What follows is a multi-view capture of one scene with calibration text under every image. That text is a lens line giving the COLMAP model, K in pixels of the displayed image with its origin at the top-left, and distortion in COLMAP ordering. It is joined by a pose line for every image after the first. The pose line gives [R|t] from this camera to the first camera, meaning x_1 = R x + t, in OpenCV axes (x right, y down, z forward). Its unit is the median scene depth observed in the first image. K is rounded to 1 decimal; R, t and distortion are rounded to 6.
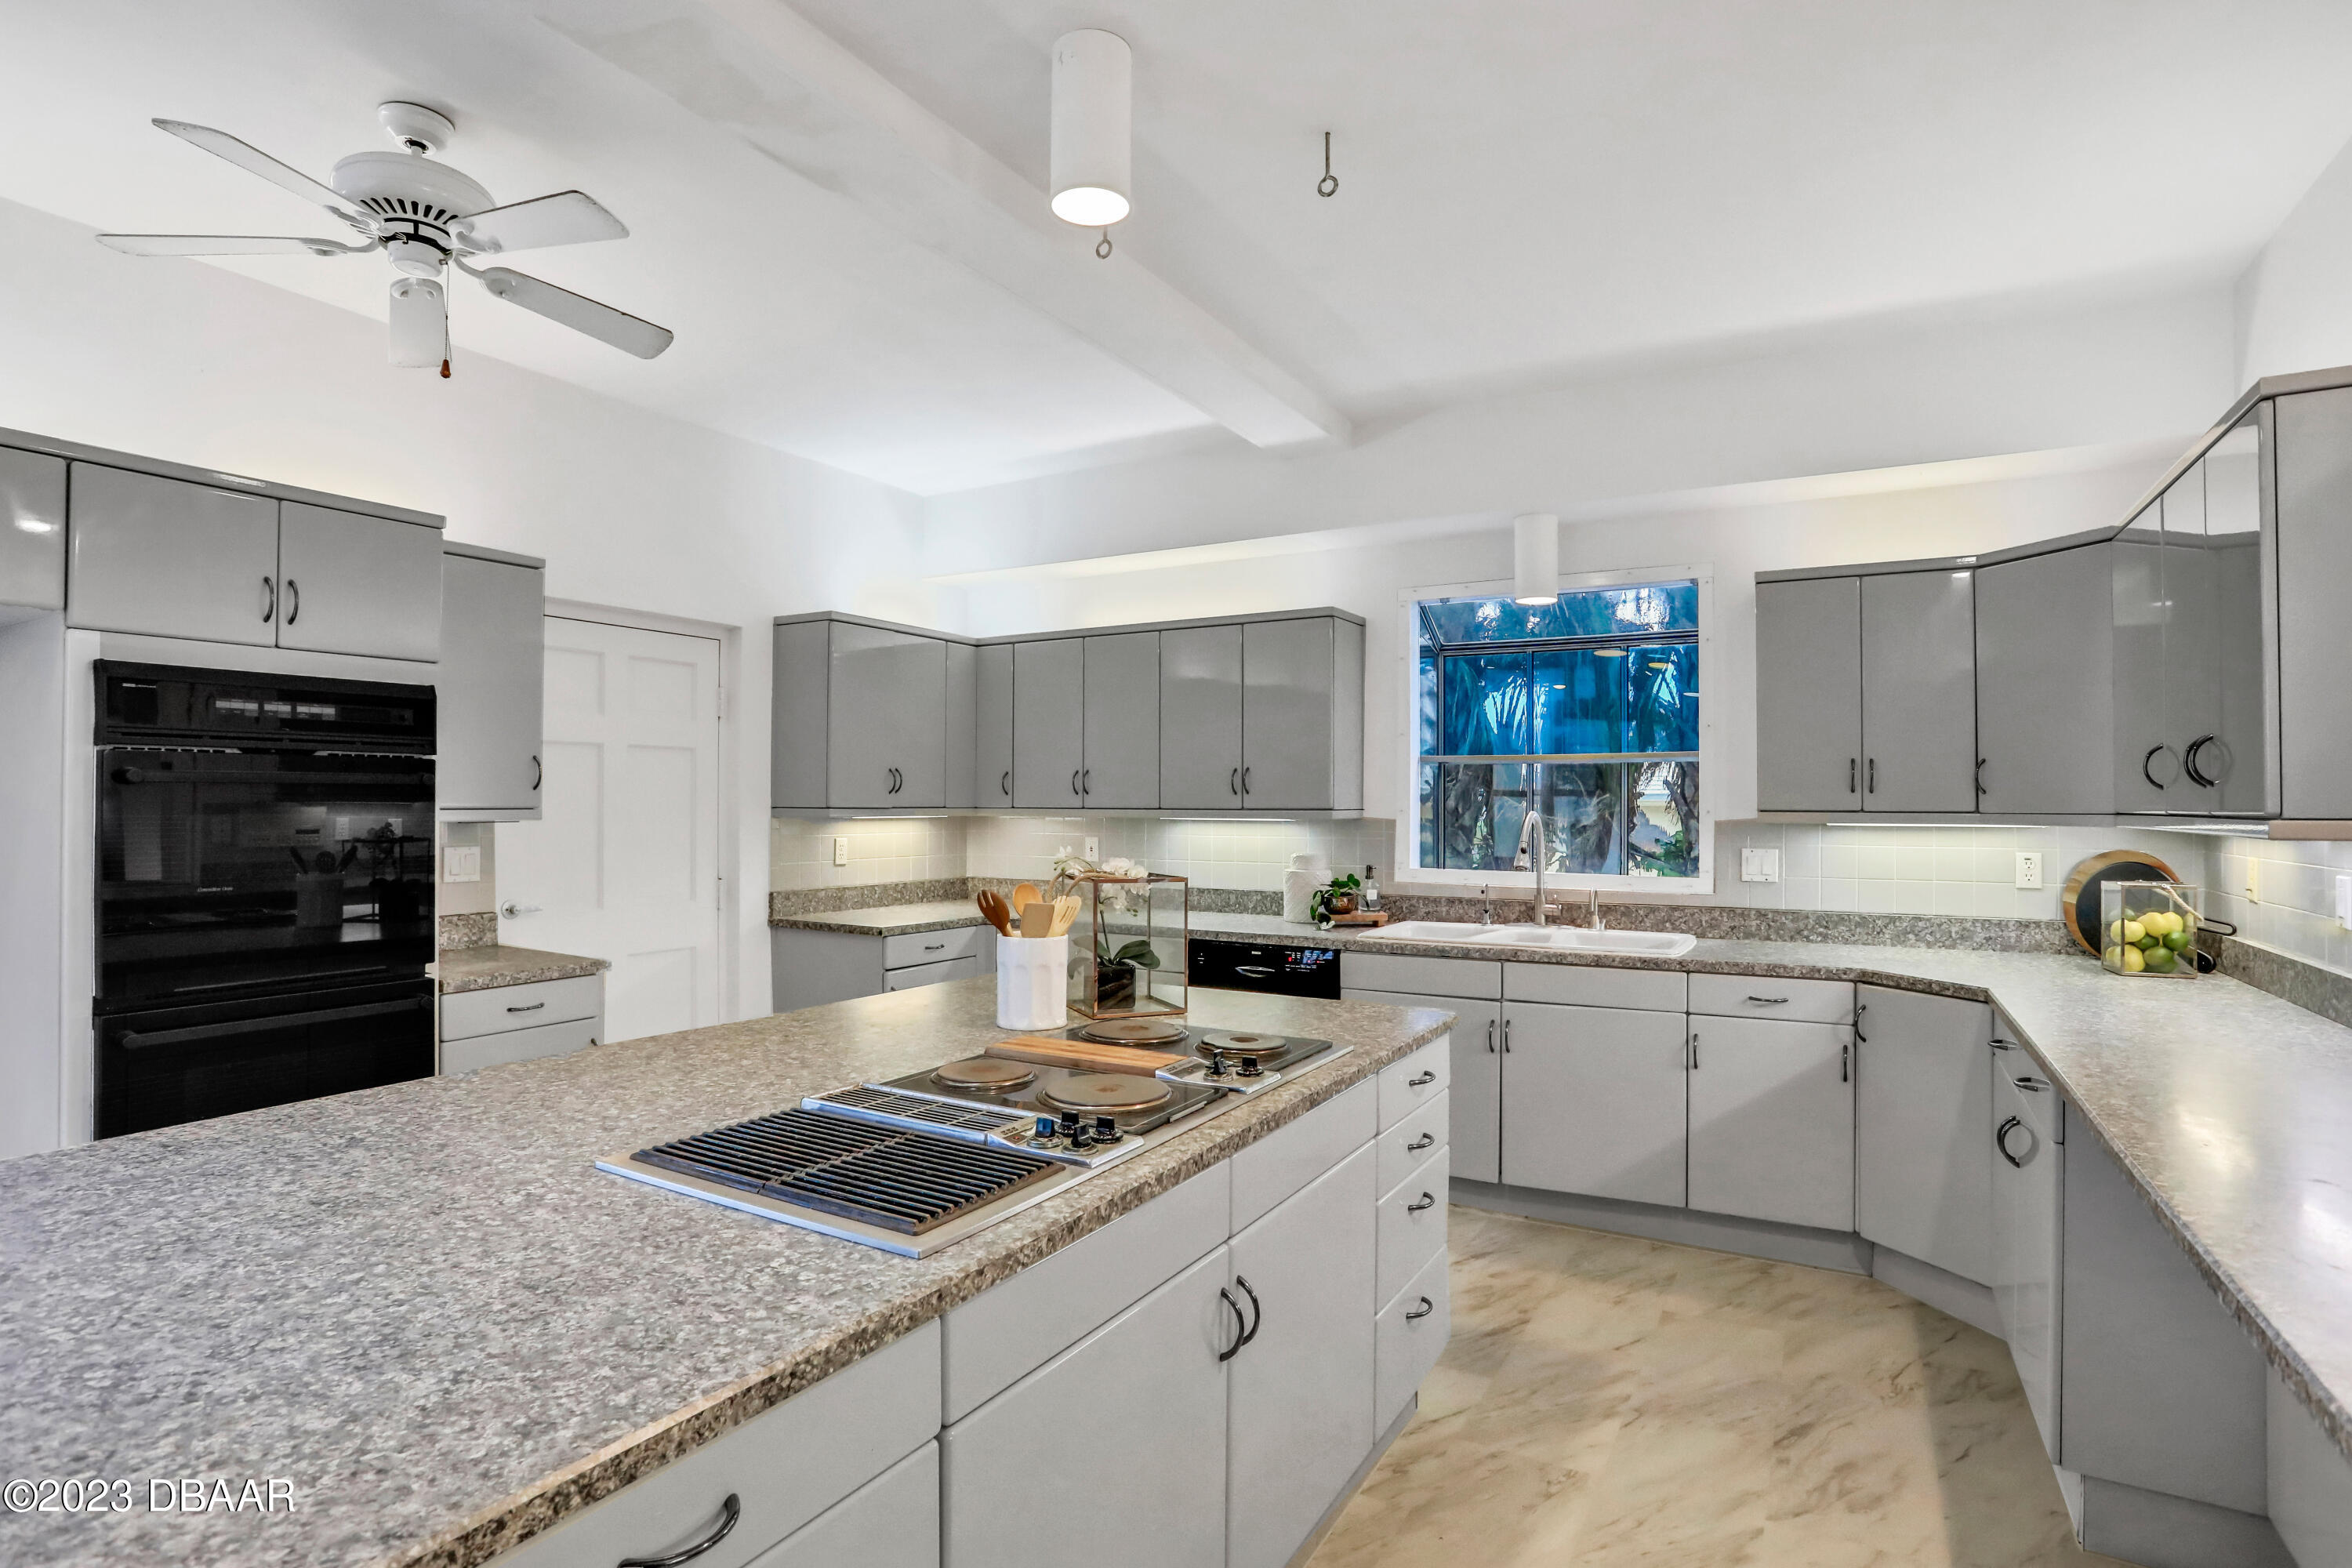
lens RADIAL K [[1168.3, 0, 1171.2], [0, 1168.3, 793.9], [0, 0, 1]] dist [-0.074209, 0.033647]
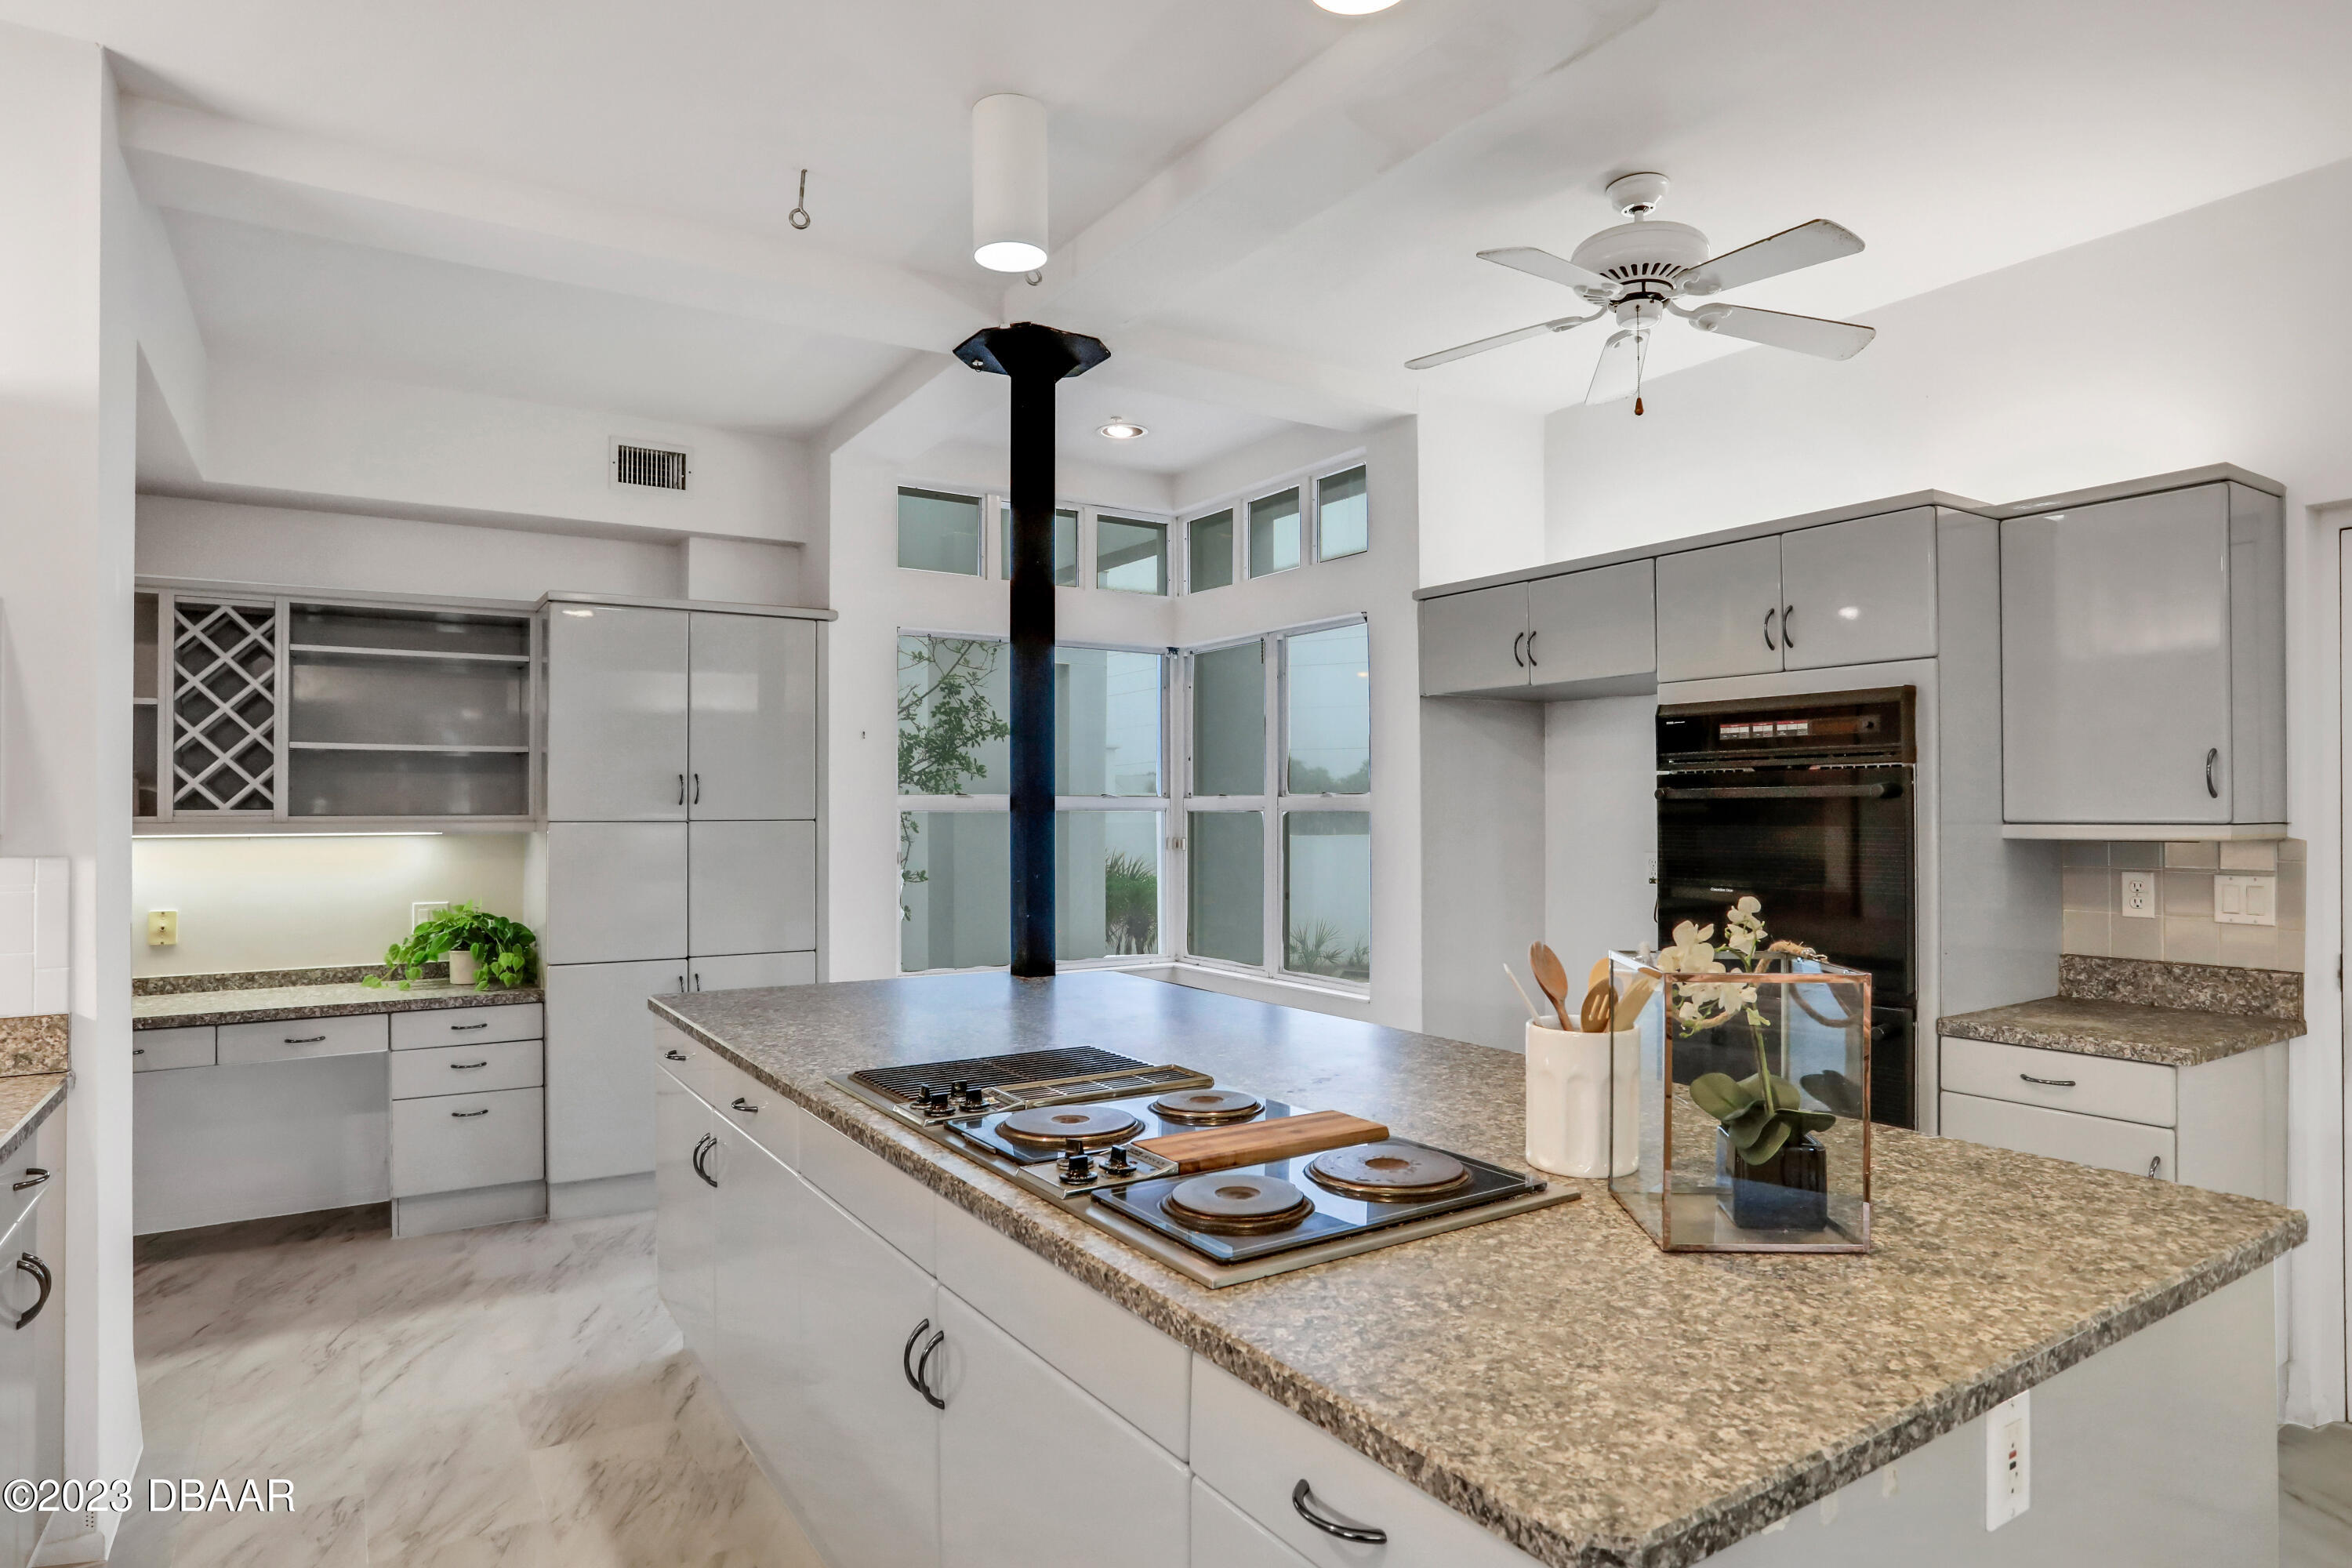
lens RADIAL K [[1315.1, 0, 1165.7], [0, 1315.1, 790.8], [0, 0, 1]] dist [-0.074810, 0.047503]
pose [[-0.445822, -0.013037, -0.895027, 0.459120], [0.008140, 0.999794, -0.018618, 0.001778], [0.895085, -0.015586, -0.445624, 0.819084]]
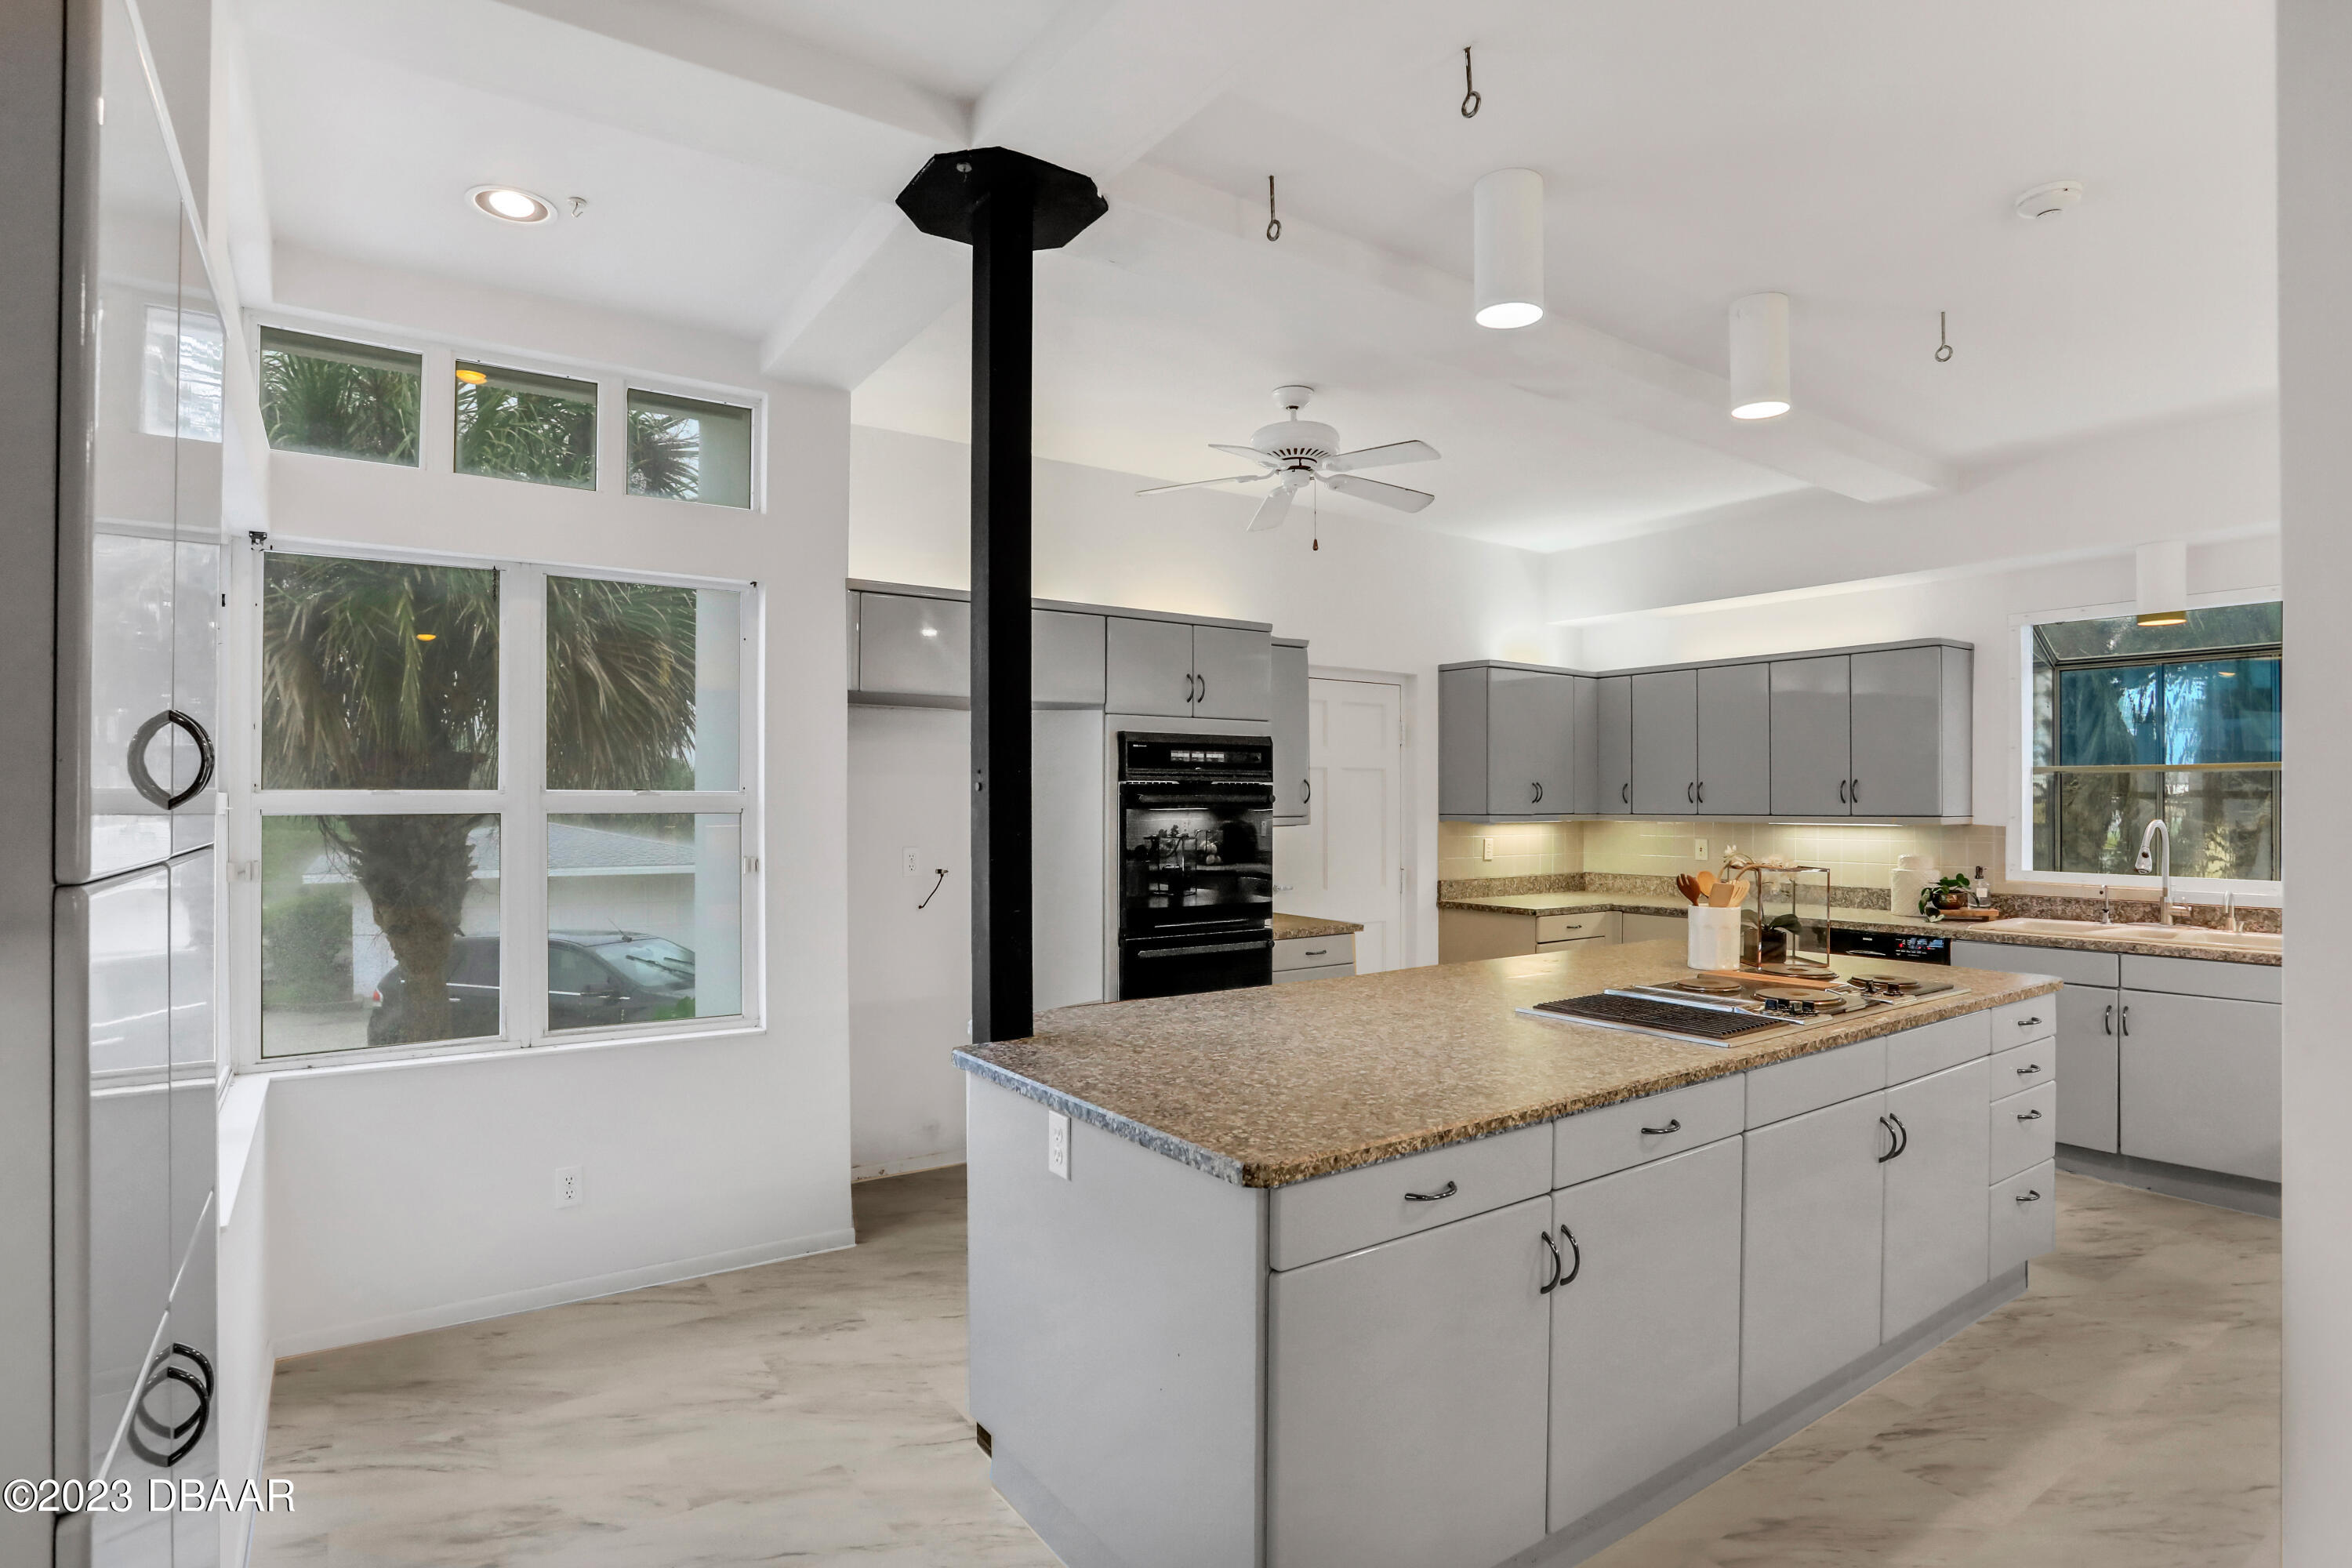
lens RADIAL K [[1201.0, 0, 1166.2], [0, 1201.0, 799.8], [0, 0, 1]] dist [-0.078949, 0.041410]
pose [[0.906466, -0.004075, -0.422258, -0.084917], [0.006350, 0.999972, 0.003981, -0.015683], [0.422230, -0.006290, 0.906467, -0.453350]]
